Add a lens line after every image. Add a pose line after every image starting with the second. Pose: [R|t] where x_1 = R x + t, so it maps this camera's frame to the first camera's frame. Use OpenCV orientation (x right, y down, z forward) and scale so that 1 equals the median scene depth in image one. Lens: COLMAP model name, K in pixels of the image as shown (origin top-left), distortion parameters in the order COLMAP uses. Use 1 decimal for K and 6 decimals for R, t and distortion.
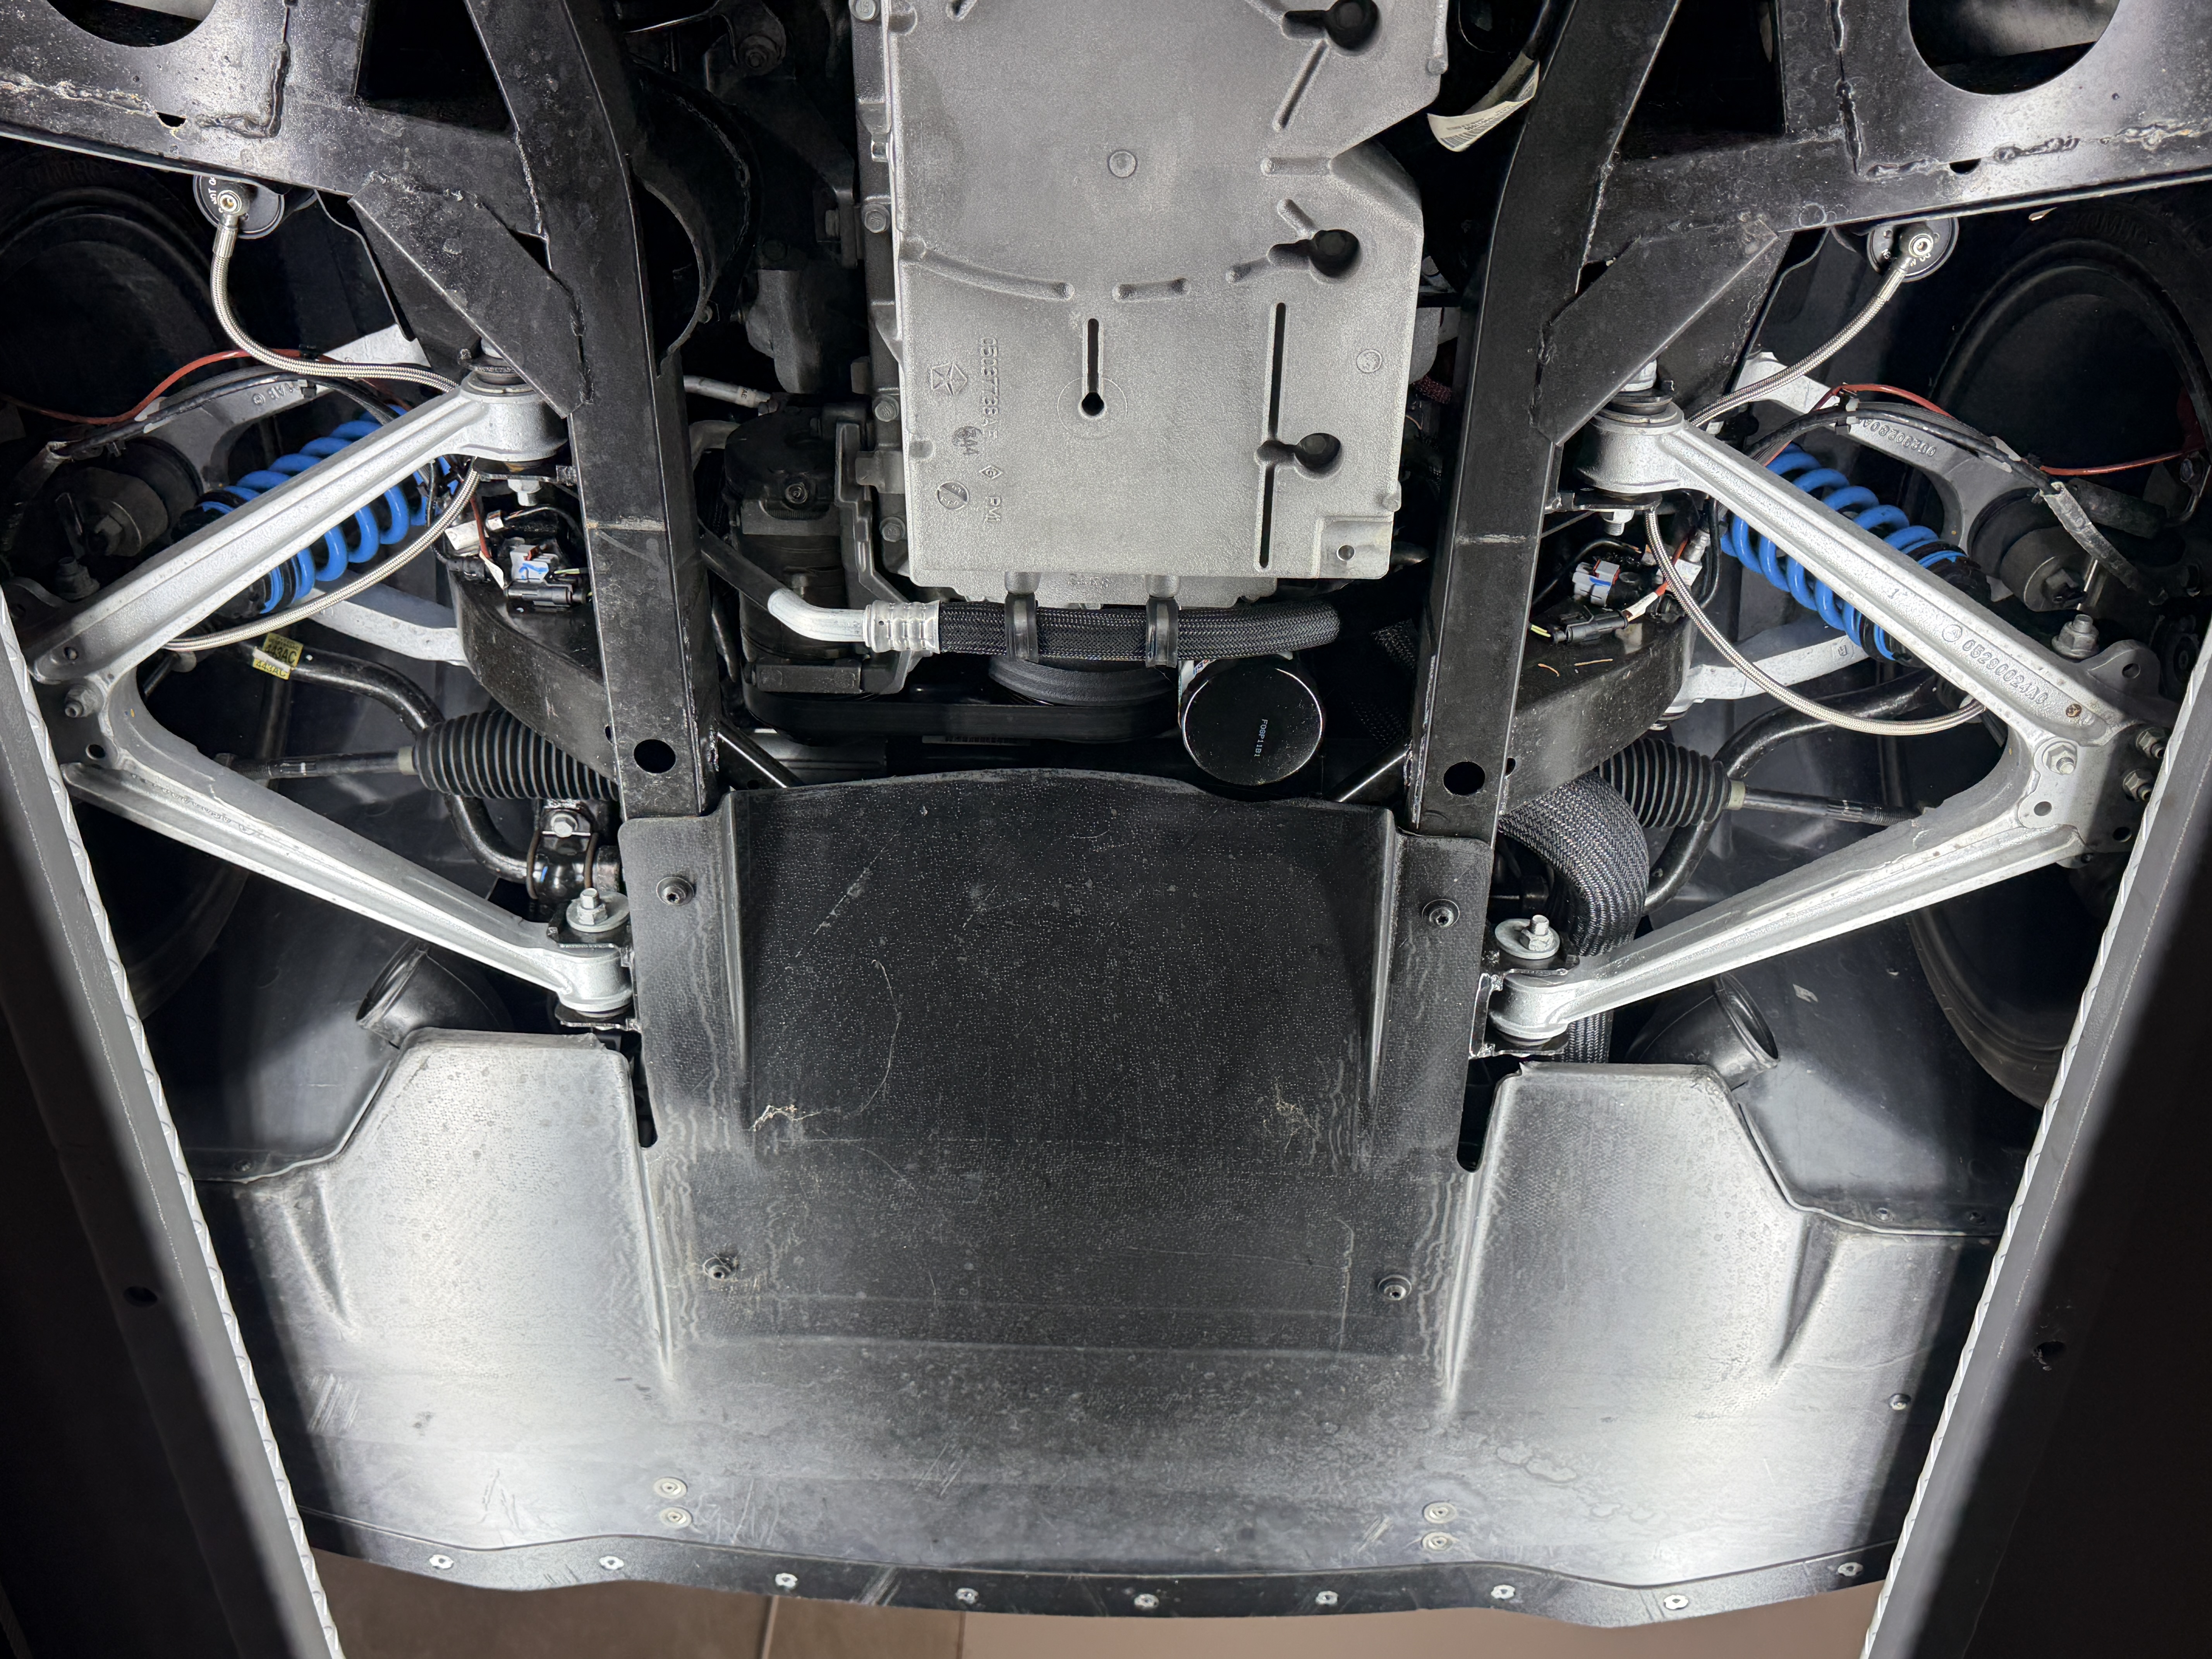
lens RADIAL K [[2090.1, 0, 1106.0], [0, 2090.1, 829.5], [0, 0, 1]] dist [0.049544, -0.077205]
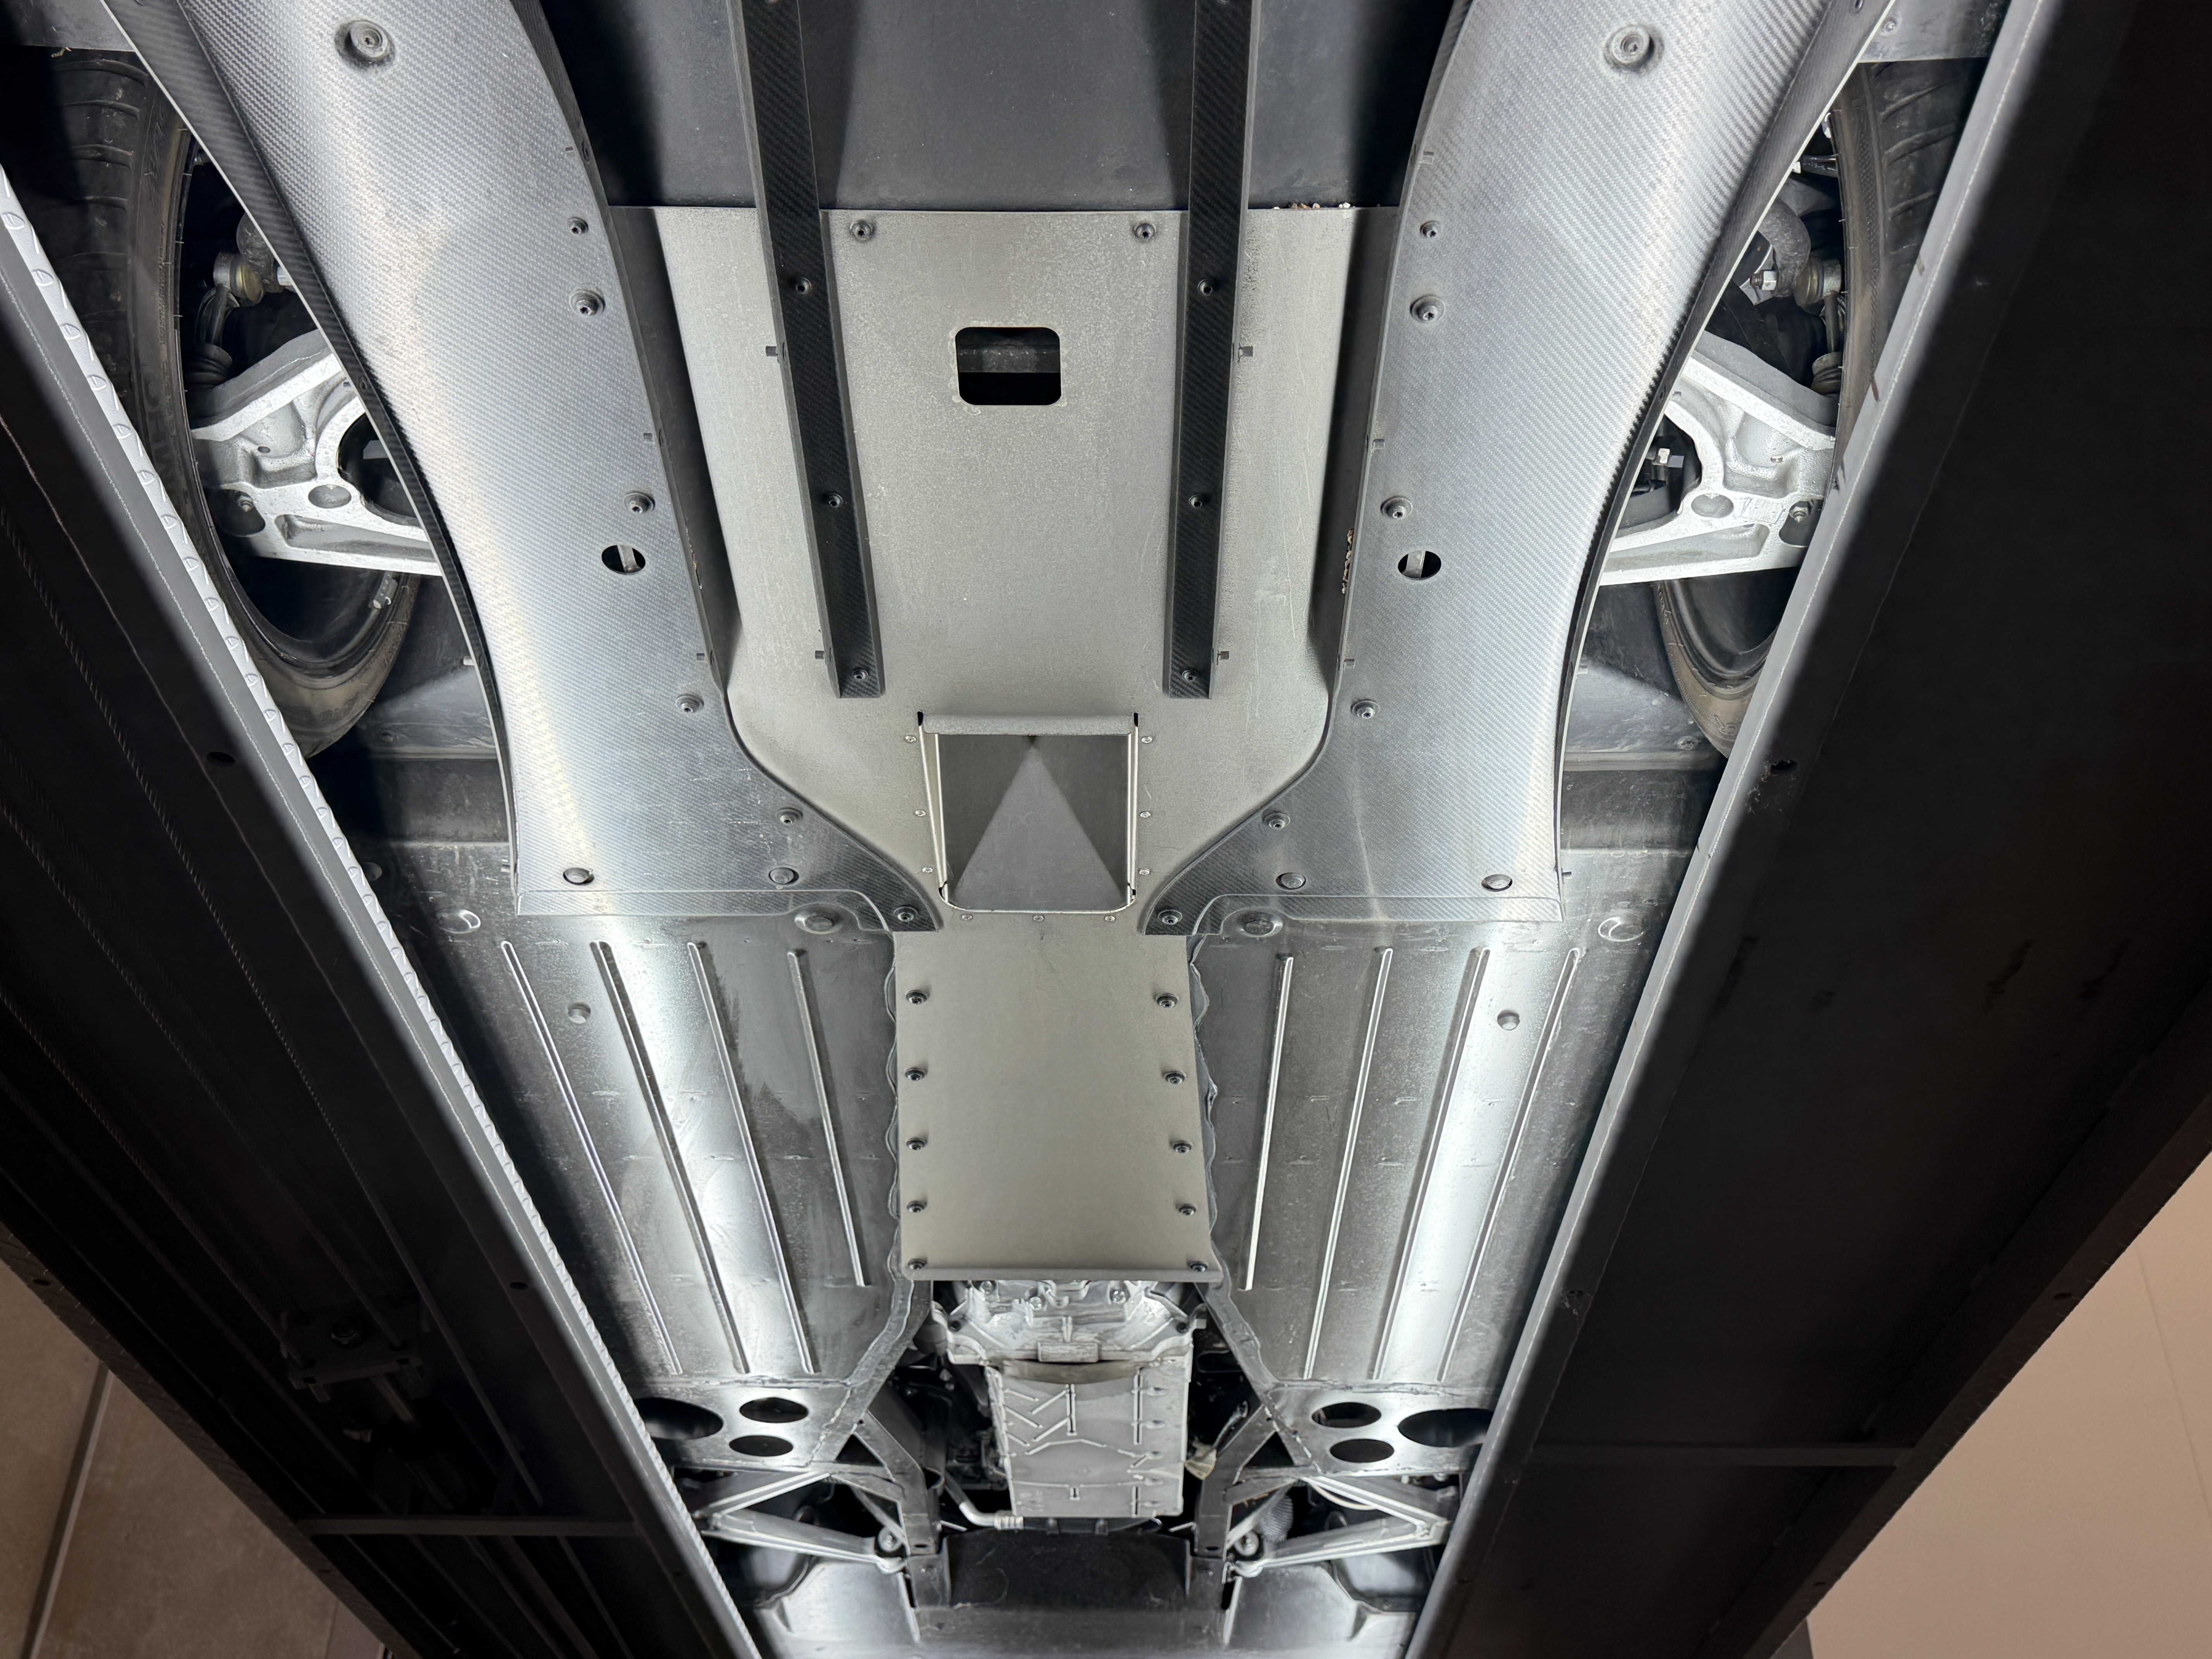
lens RADIAL K [[2231.8, 0, 1143.1], [0, 2231.8, 833.3], [0, 0, 1]] dist [0.166081, -0.366197]
pose [[0.999913, -0.012845, 0.003129, 0.098472], [0.010877, 0.933795, 0.357644, -2.375117], [-0.007515, -0.357578, 0.933853, -1.760641]]
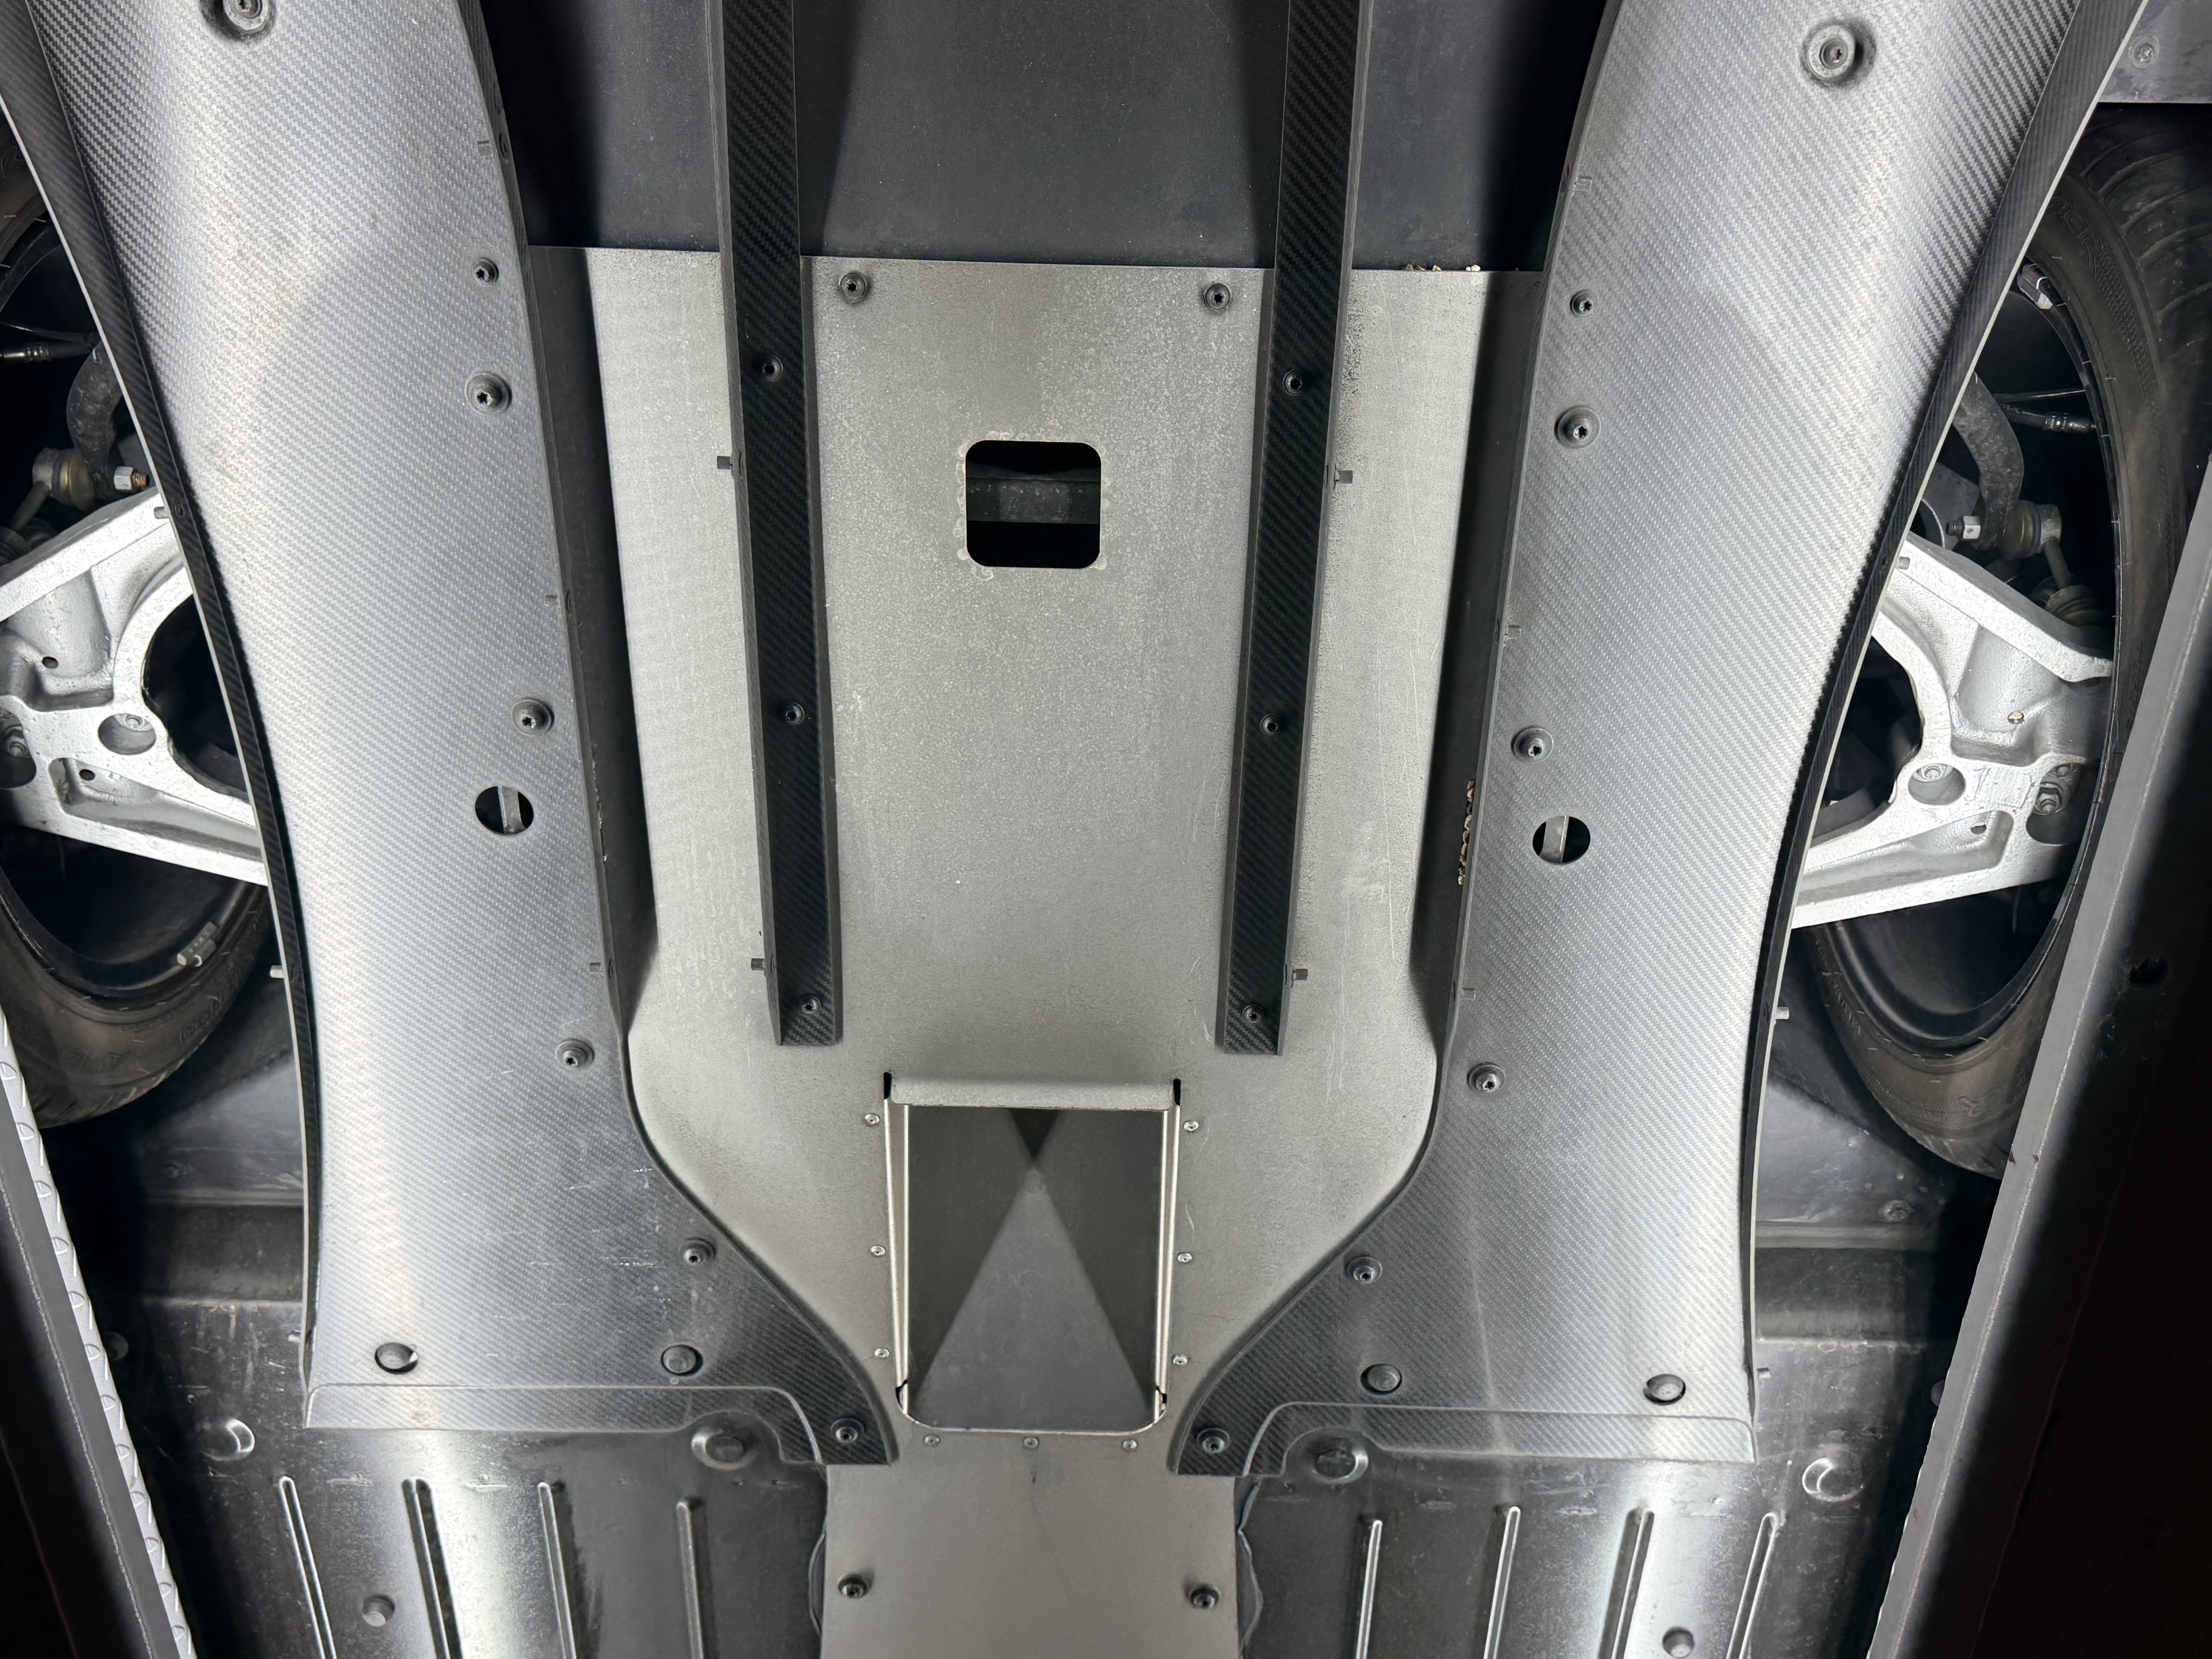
lens RADIAL K [[2231.8, 0, 1143.1], [0, 2231.8, 833.3], [0, 0, 1]] dist [0.166081, -0.366197]
pose [[0.999774, 0.003130, 0.021034, 0.045086], [-0.002113, 0.998835, -0.048220, -1.856788], [-0.021160, 0.048164, 0.998615, -1.350074]]
